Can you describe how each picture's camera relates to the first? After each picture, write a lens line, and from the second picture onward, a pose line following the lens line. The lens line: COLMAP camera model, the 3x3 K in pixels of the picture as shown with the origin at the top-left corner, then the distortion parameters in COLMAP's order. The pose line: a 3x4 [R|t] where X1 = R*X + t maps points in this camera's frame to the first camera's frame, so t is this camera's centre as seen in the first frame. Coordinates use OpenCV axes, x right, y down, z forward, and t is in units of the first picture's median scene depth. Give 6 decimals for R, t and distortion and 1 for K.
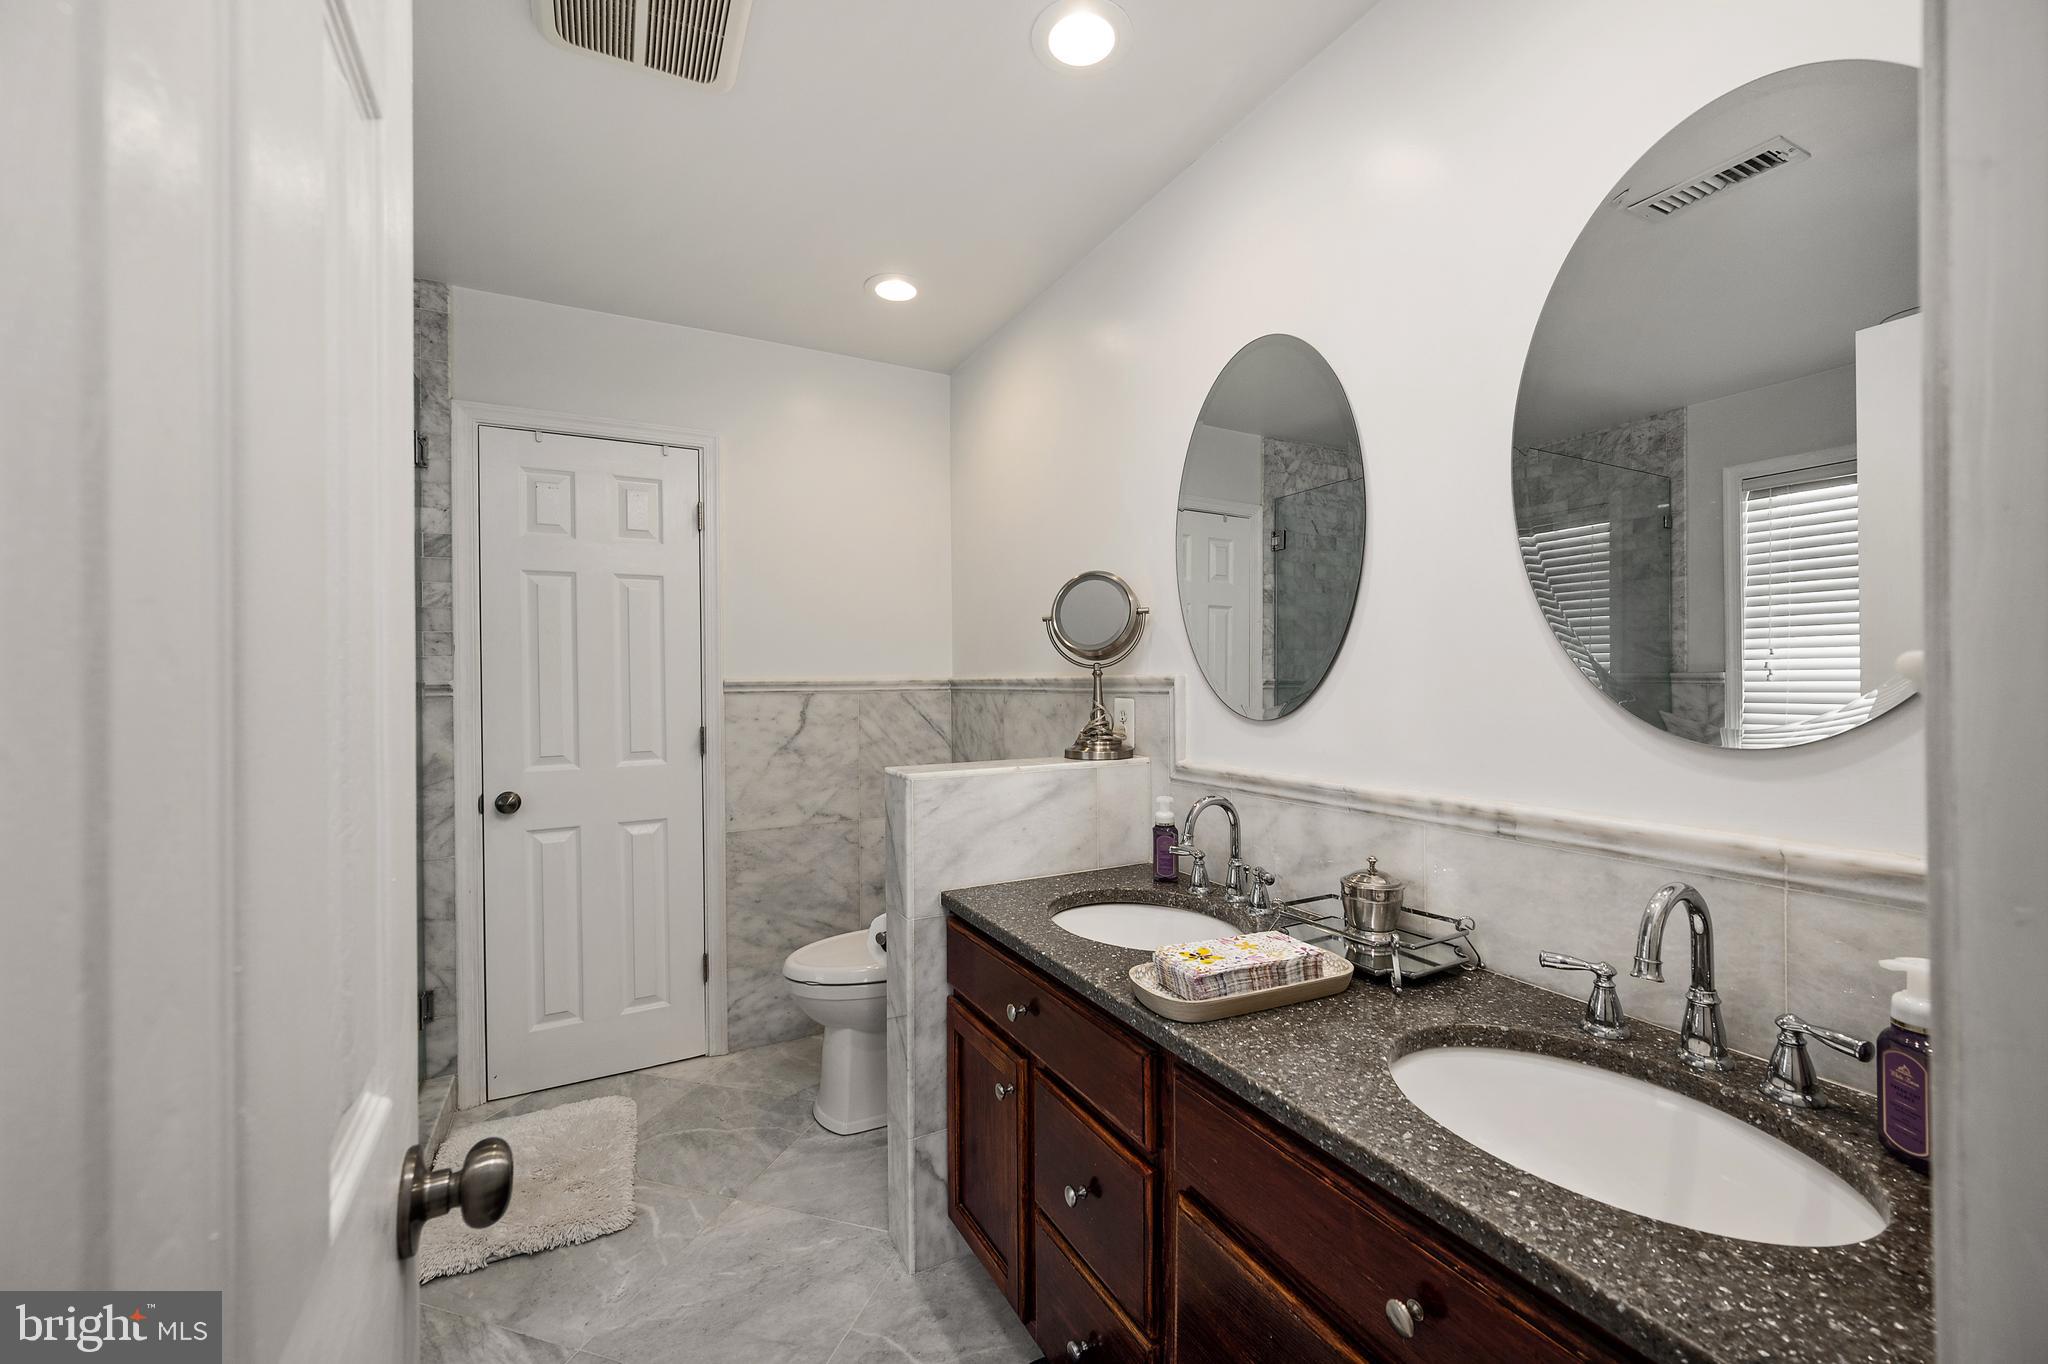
lens RADIAL K [[811.0, 0, 1021.8], [0, 811.0, 678.5], [0, 0, 1]] dist [-0.000729, -0.000330]
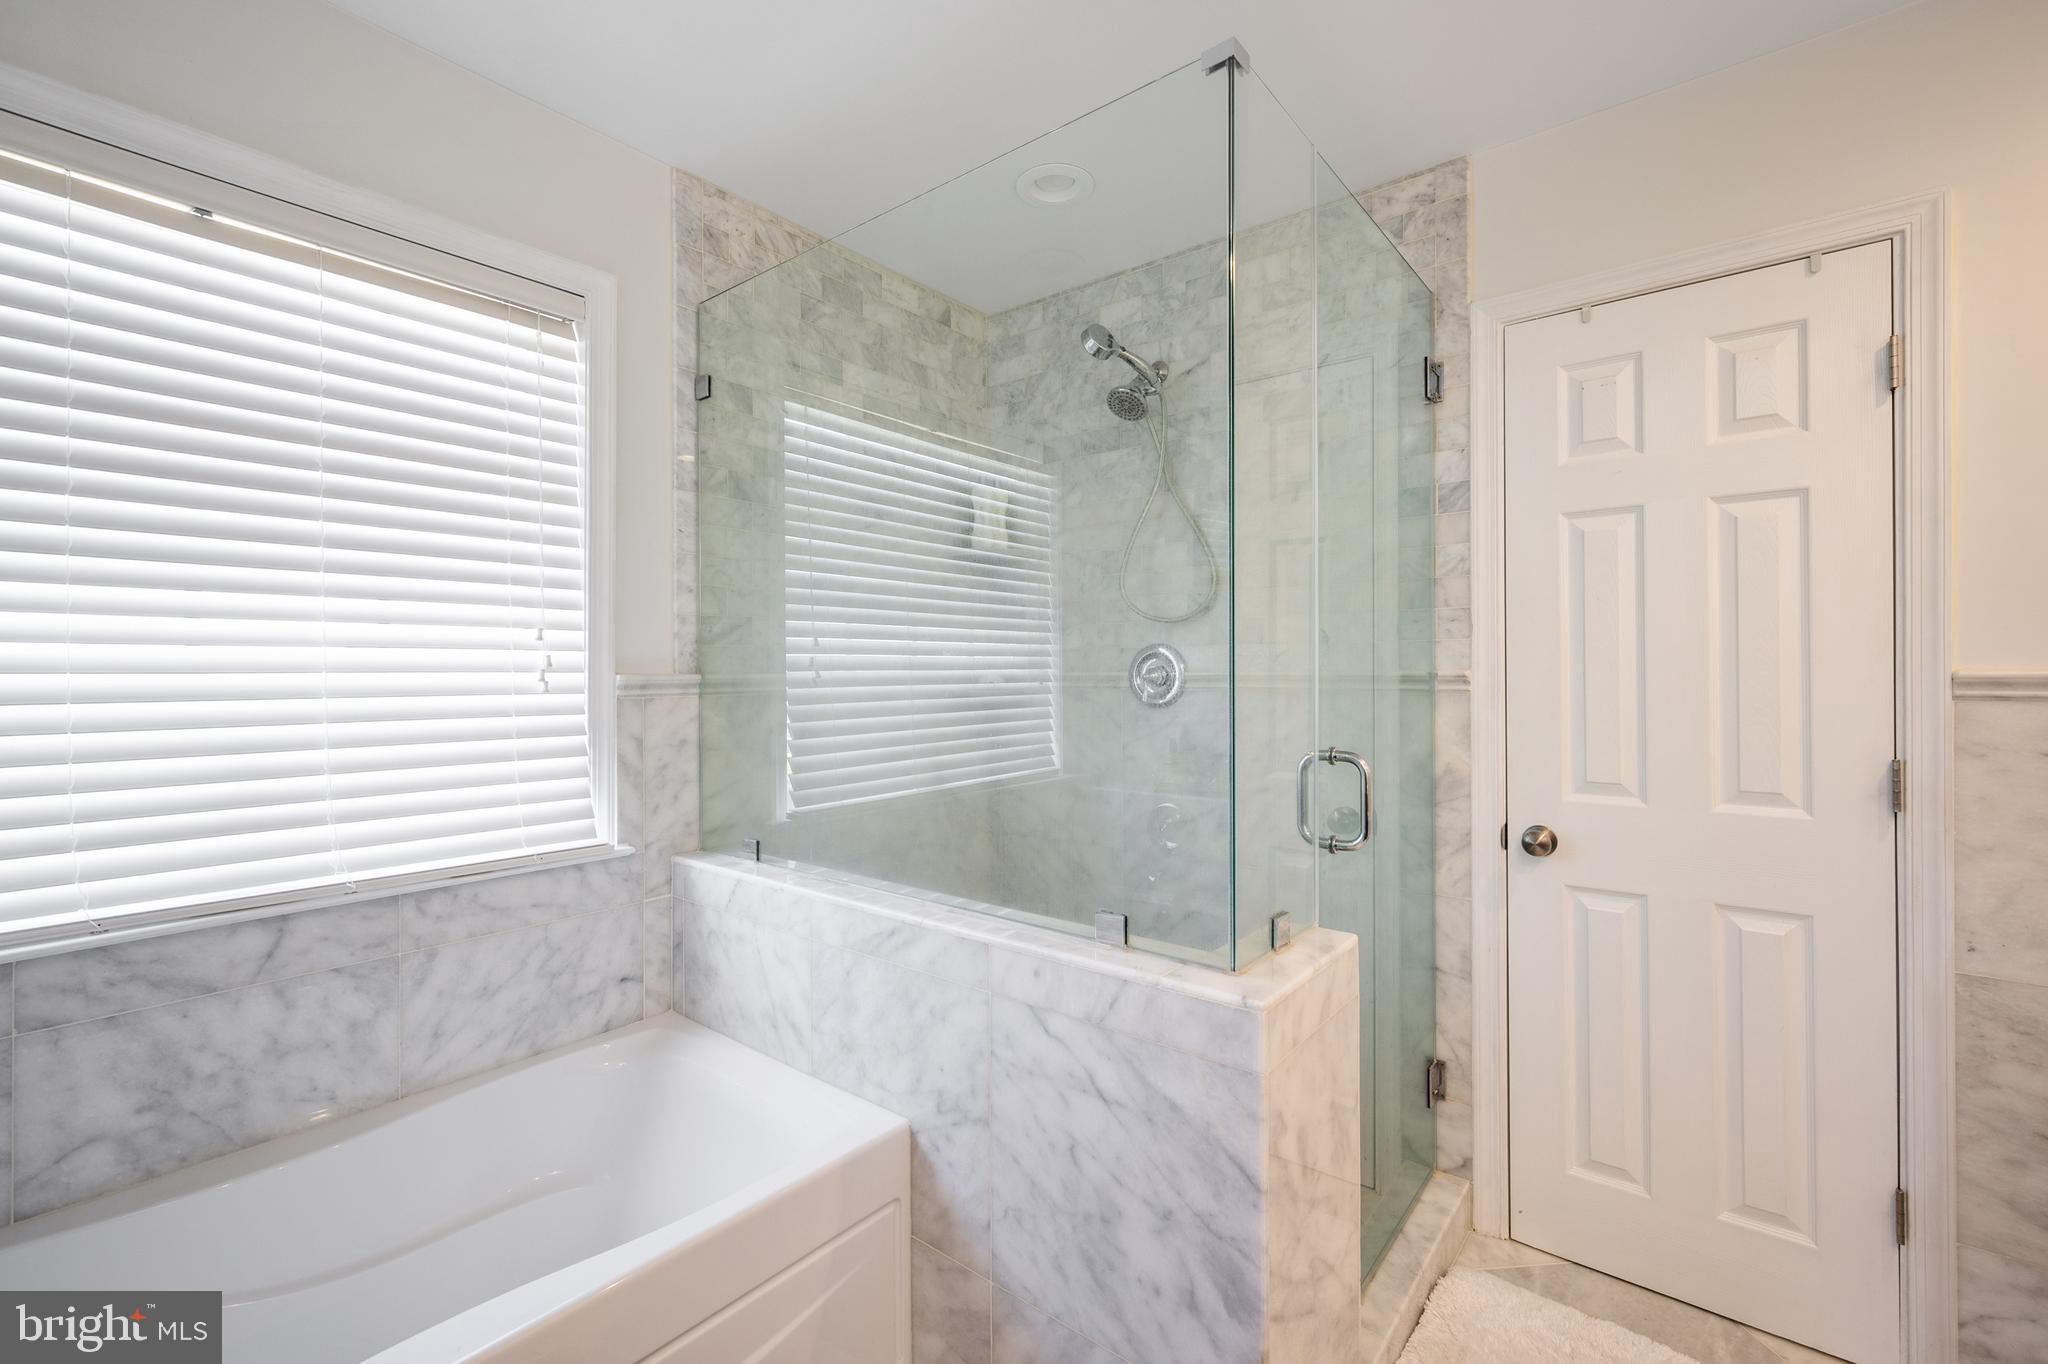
lens RADIAL K [[870.7, 0, 1025.3], [0, 870.7, 670.3], [0, 0, 1]] dist [-0.000117, -0.000132]
pose [[0.396319, 0.007153, -0.918085, -0.136284], [-0.001834, 0.999974, 0.006999, -0.002667], [0.918111, -0.001090, 0.396322, 0.350804]]
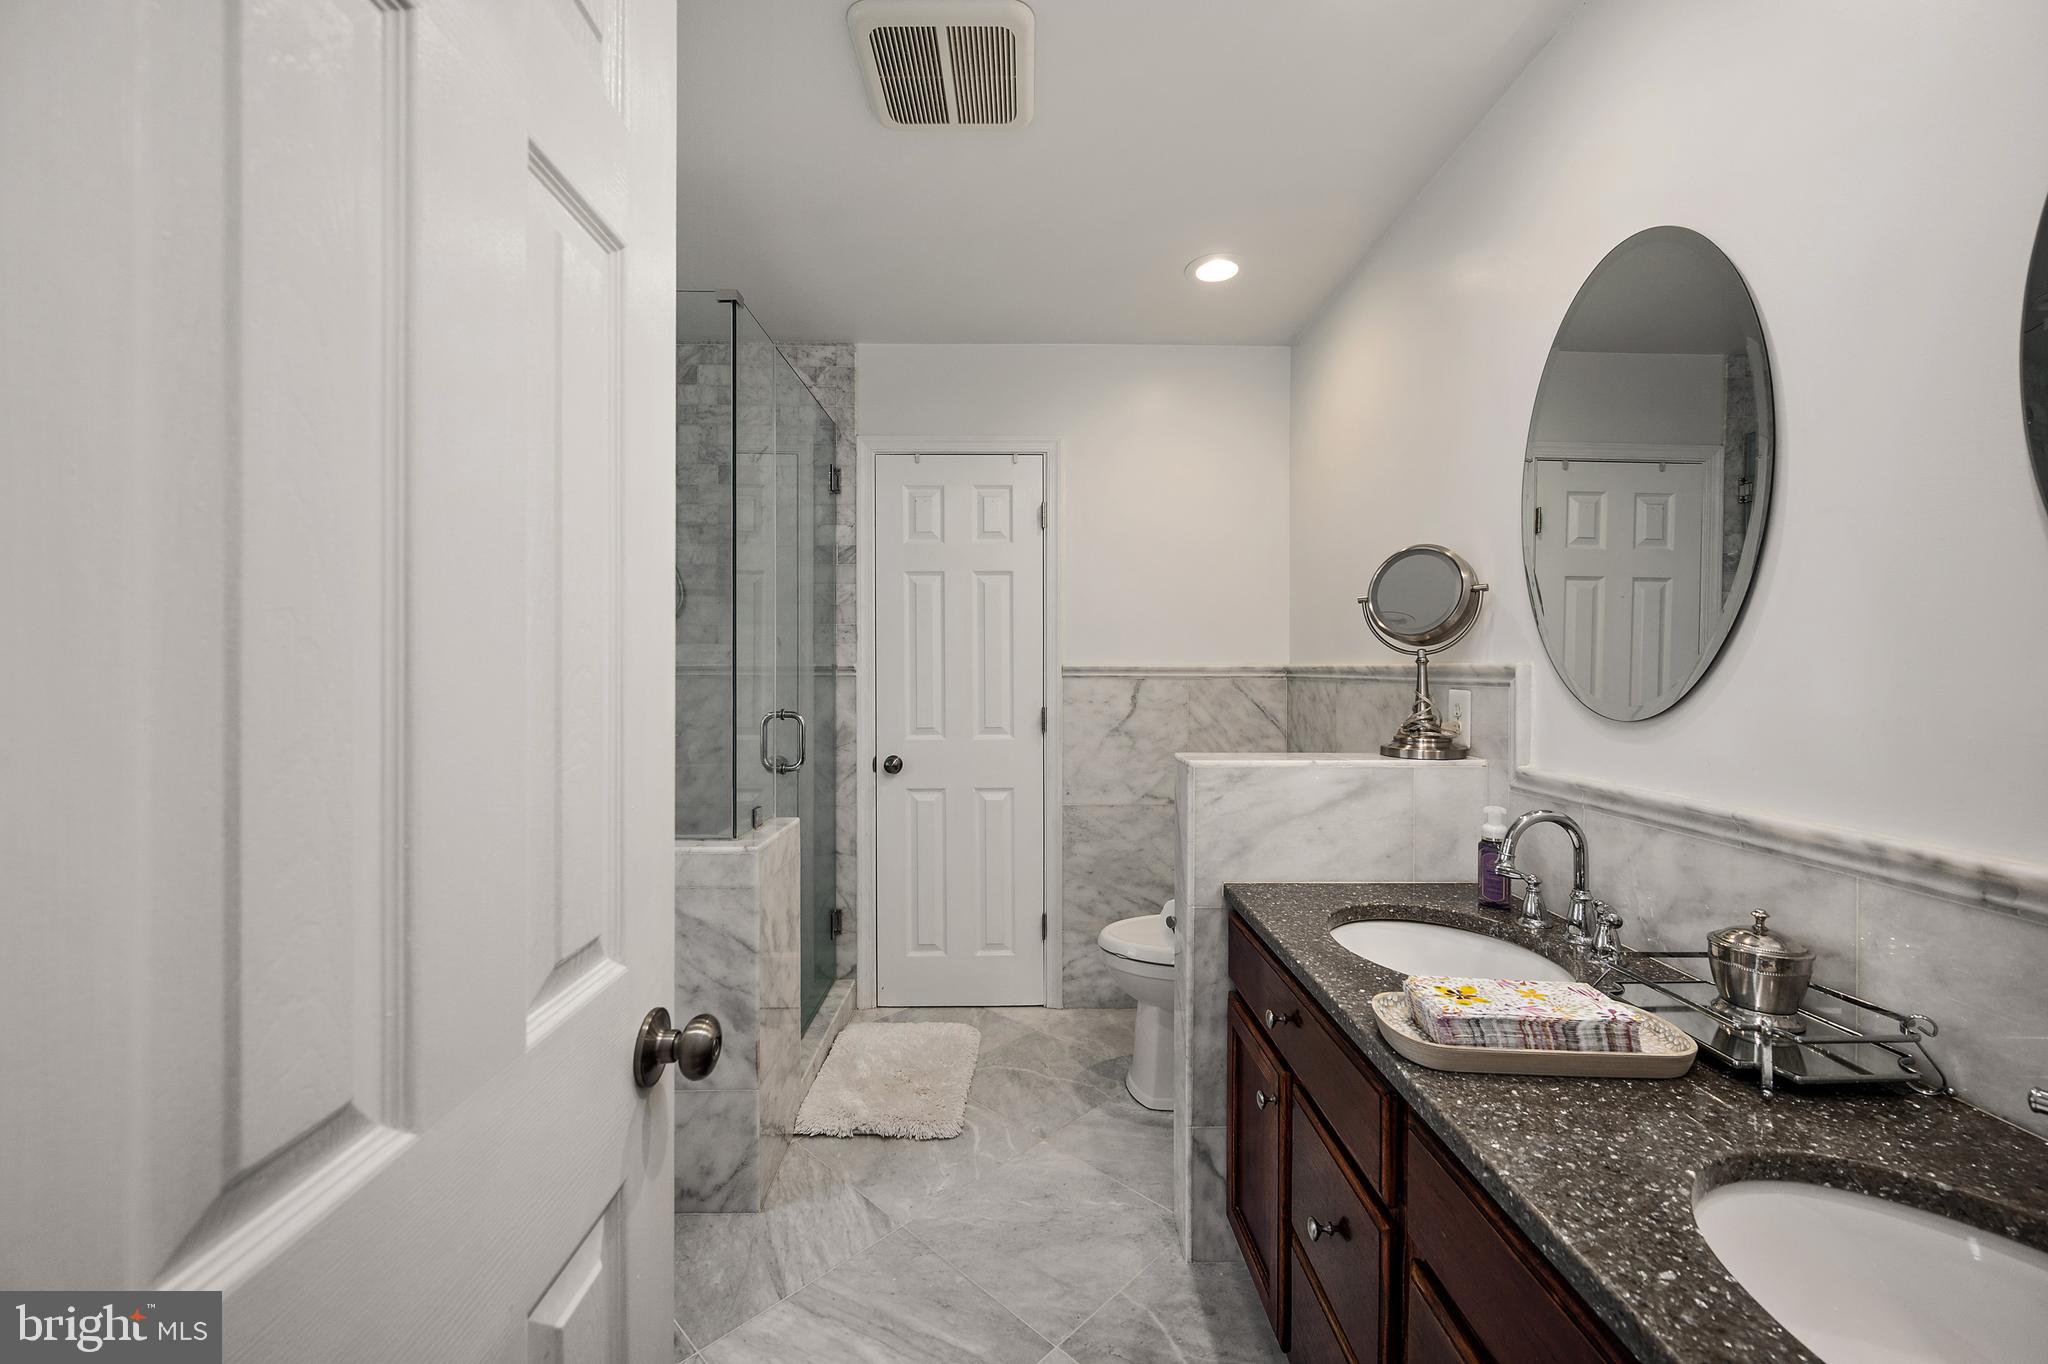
lens RADIAL K [[805.1, 0, 1022.7], [0, 805.1, 671.4], [0, 0, 1]] dist [-0.000149, 0.000190]
pose [[0.889689, 0.012959, -0.456384, 0.107776], [-0.009236, 0.999903, 0.010388, -0.000047], [0.456474, -0.005026, 0.889722, 0.024672]]
